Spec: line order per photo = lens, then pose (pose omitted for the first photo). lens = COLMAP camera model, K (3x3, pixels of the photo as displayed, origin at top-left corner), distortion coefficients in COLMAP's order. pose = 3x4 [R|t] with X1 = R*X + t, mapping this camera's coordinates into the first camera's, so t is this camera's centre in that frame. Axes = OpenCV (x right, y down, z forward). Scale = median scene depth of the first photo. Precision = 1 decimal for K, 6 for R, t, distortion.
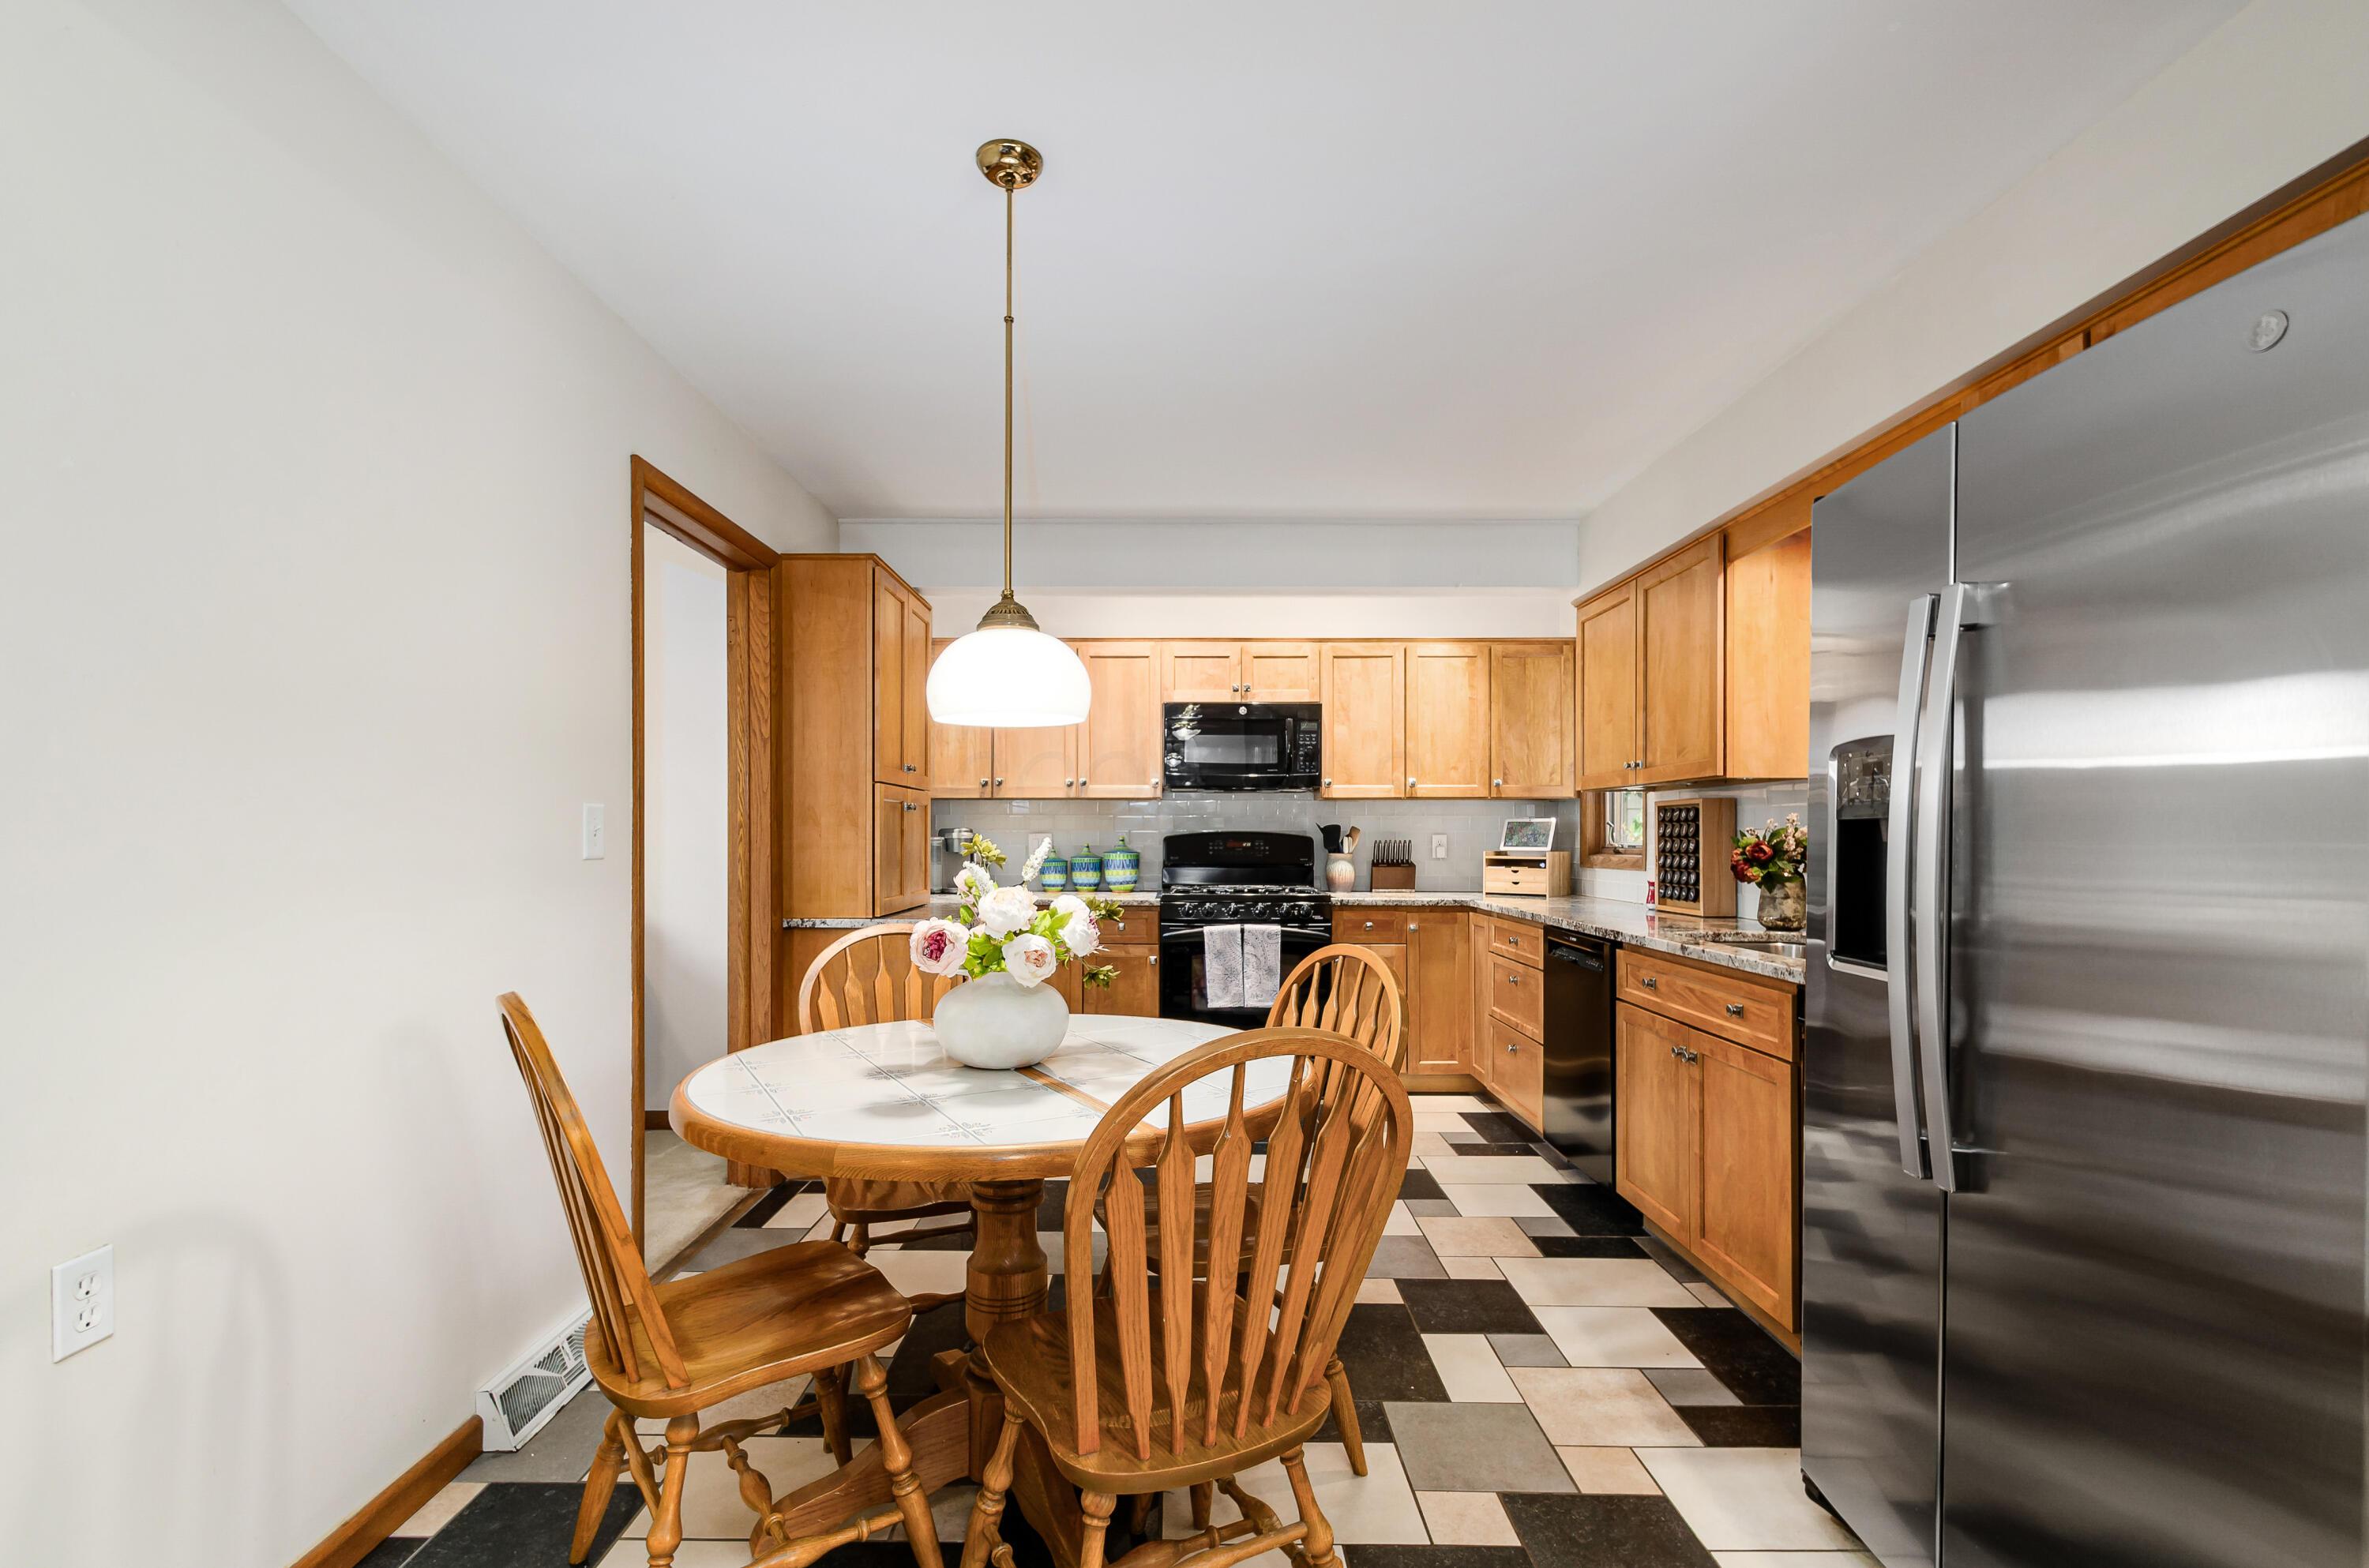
lens RADIAL K [[1064.6, 0, 1146.0], [0, 1064.6, 836.5], [0, 0, 1]] dist [0.007848, -0.001691]
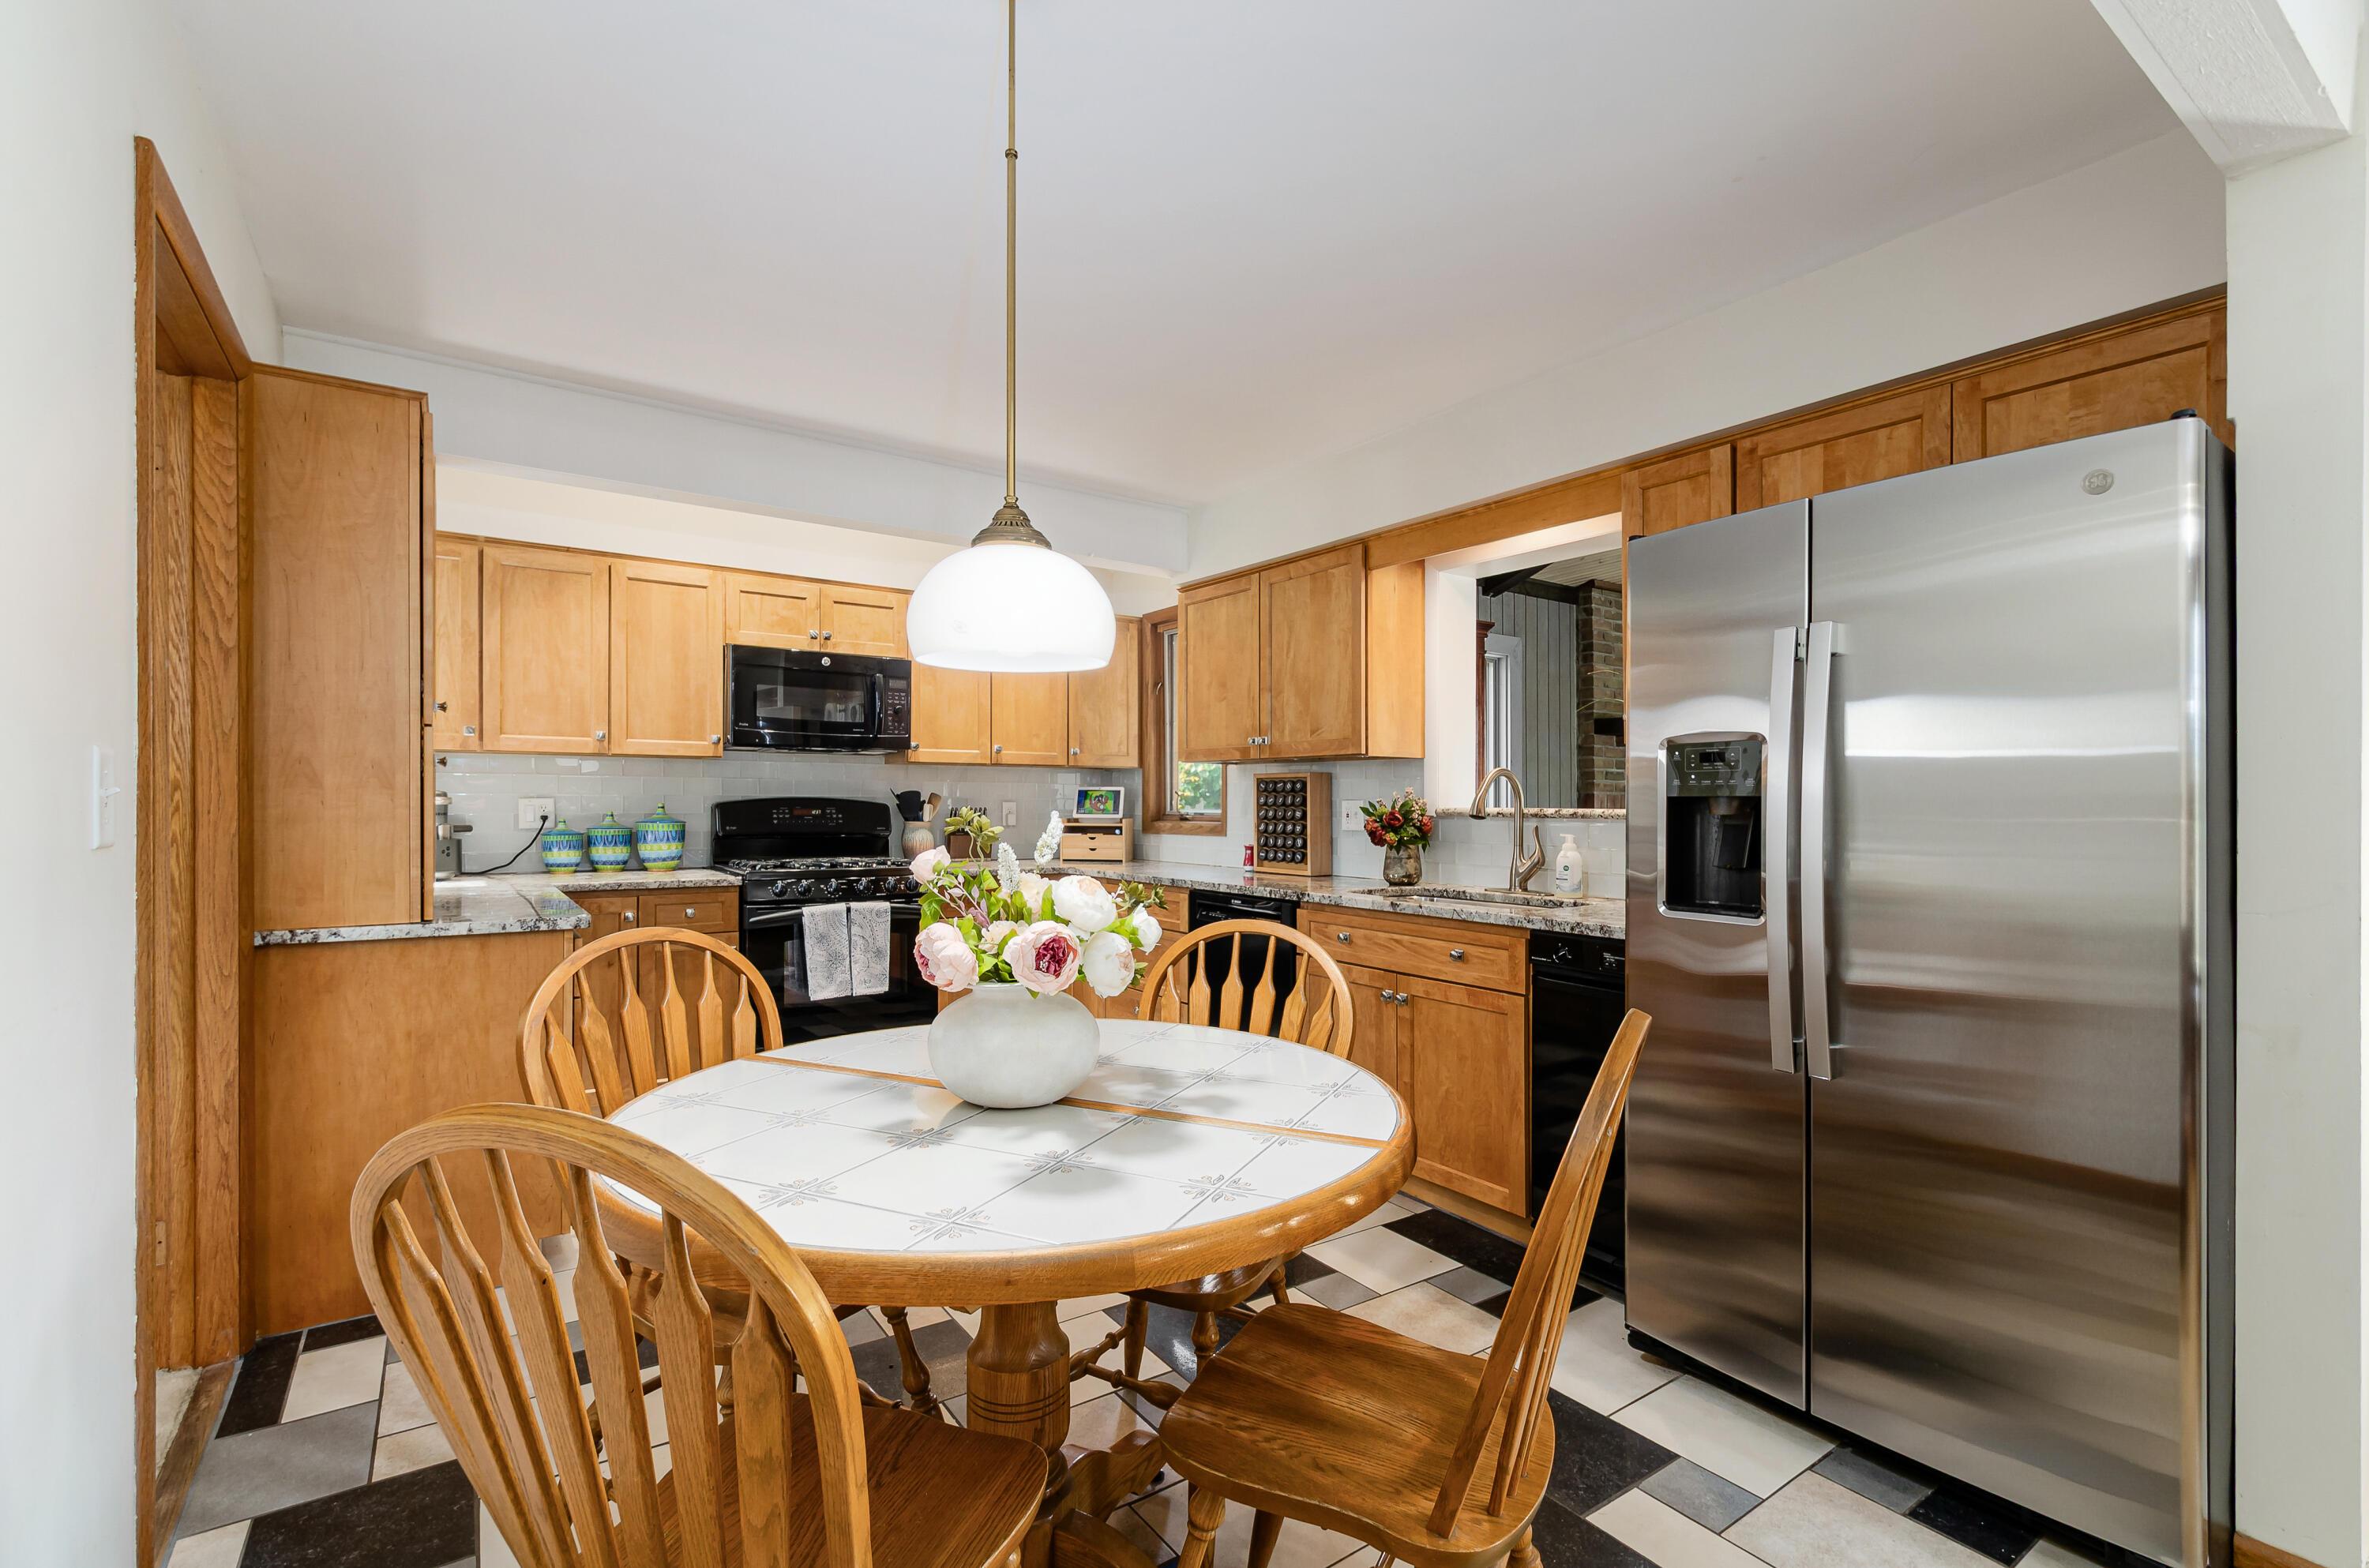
lens RADIAL K [[1064.6, 0, 1182.6], [0, 1064.6, 804.3], [0, 0, 1]] dist [0.007848, -0.001691]
pose [[0.814221, 0.002498, 0.580550, -0.206705], [-0.004514, 0.999988, 0.002028, -0.002680], [-0.580538, -0.004272, 0.814222, 0.121288]]
